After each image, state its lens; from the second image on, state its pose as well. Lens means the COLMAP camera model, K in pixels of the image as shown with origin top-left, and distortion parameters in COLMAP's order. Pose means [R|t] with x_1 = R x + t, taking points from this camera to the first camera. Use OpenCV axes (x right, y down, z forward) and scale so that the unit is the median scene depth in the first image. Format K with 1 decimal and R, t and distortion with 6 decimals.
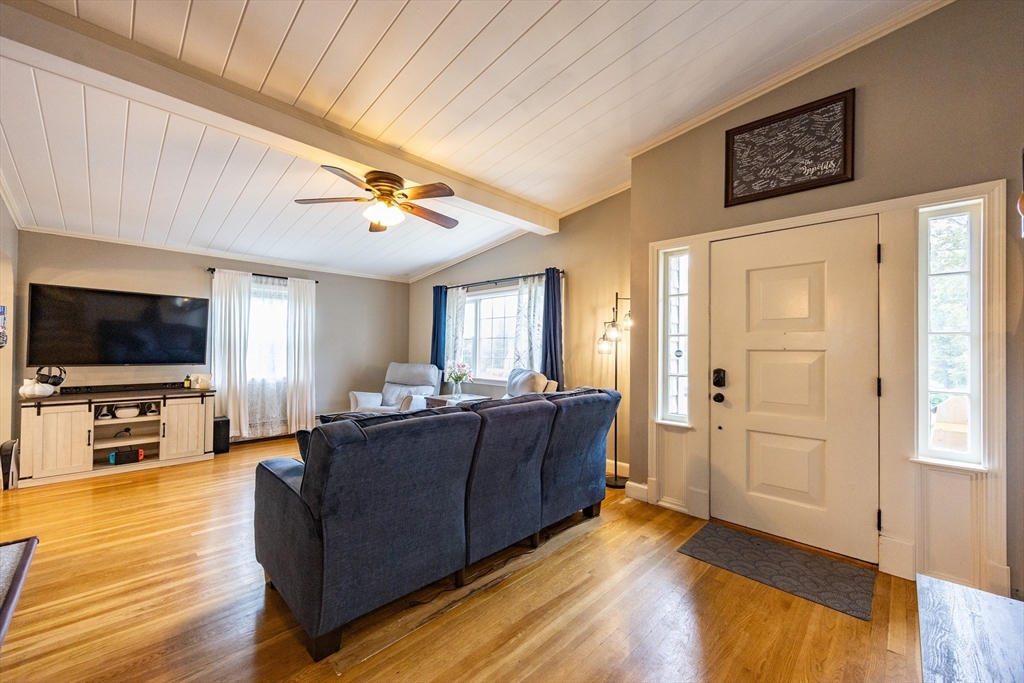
lens RADIAL K [[399.9, 0, 513.7], [0, 399.9, 343.7], [0, 0, 1]] dist [-0.011127, -0.000050]
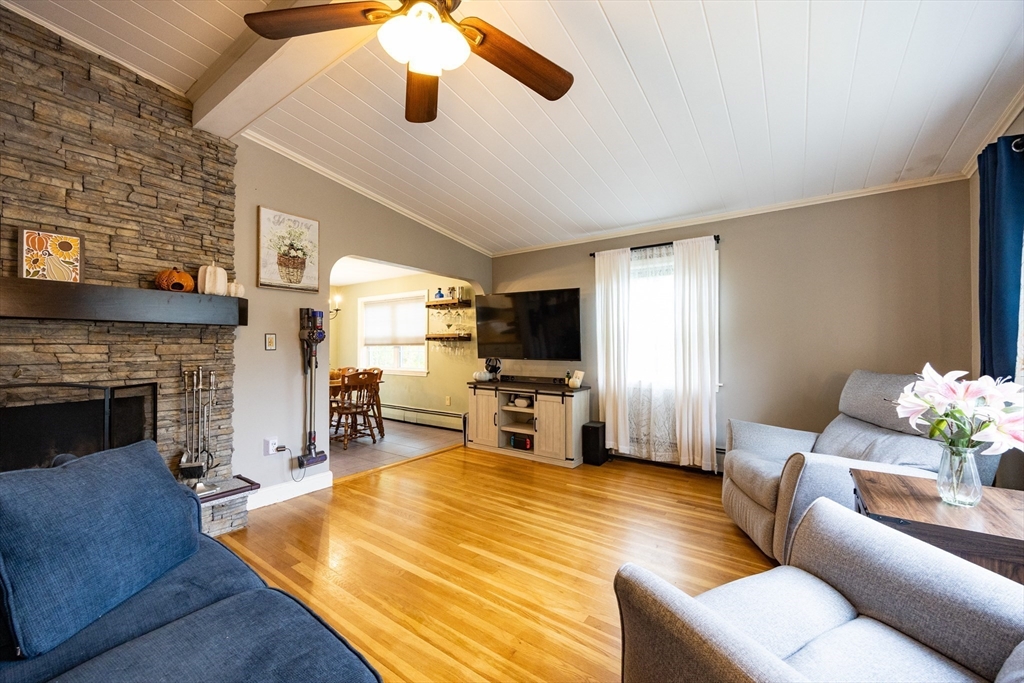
lens RADIAL K [[399.9, 0, 513.7], [0, 399.9, 343.7], [0, 0, 1]] dist [-0.011127, -0.000050]
pose [[0.157790, -0.014061, -0.987373, 0.103855], [0.014274, 0.999827, -0.011957, 0.023266], [0.987370, -0.012207, 0.157963, 0.744782]]
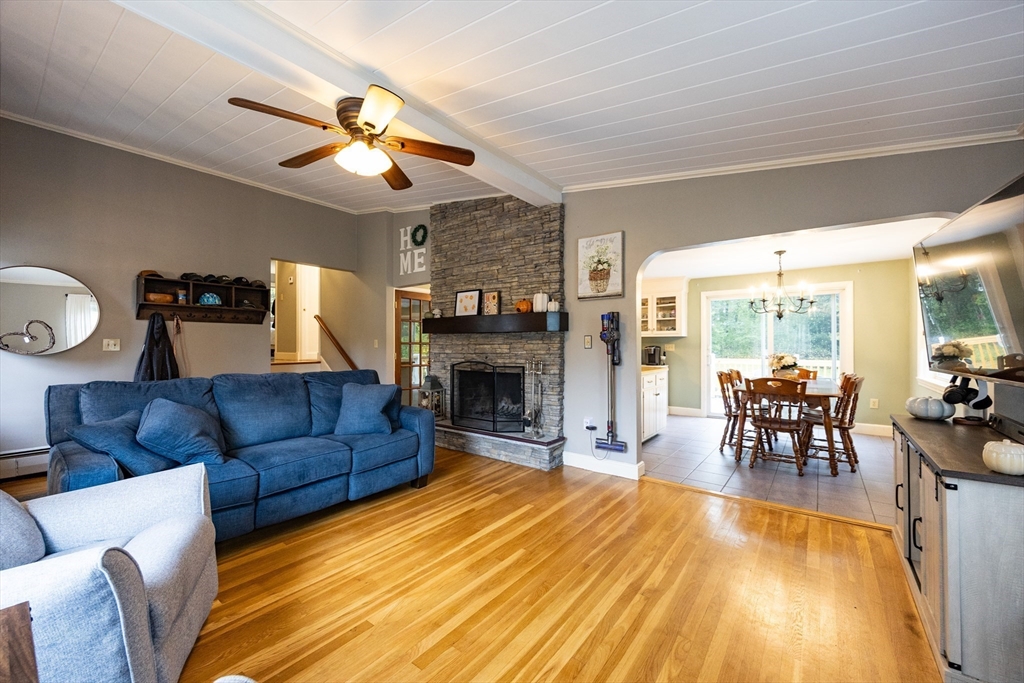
lens RADIAL K [[399.9, 0, 513.7], [0, 399.9, 343.7], [0, 0, 1]] dist [-0.011127, -0.000050]
pose [[-0.992838, -0.008394, -0.119176, -0.372998], [-0.006407, 0.999834, -0.017044, 0.025639], [0.119299, -0.016158, -0.992727, 1.285734]]
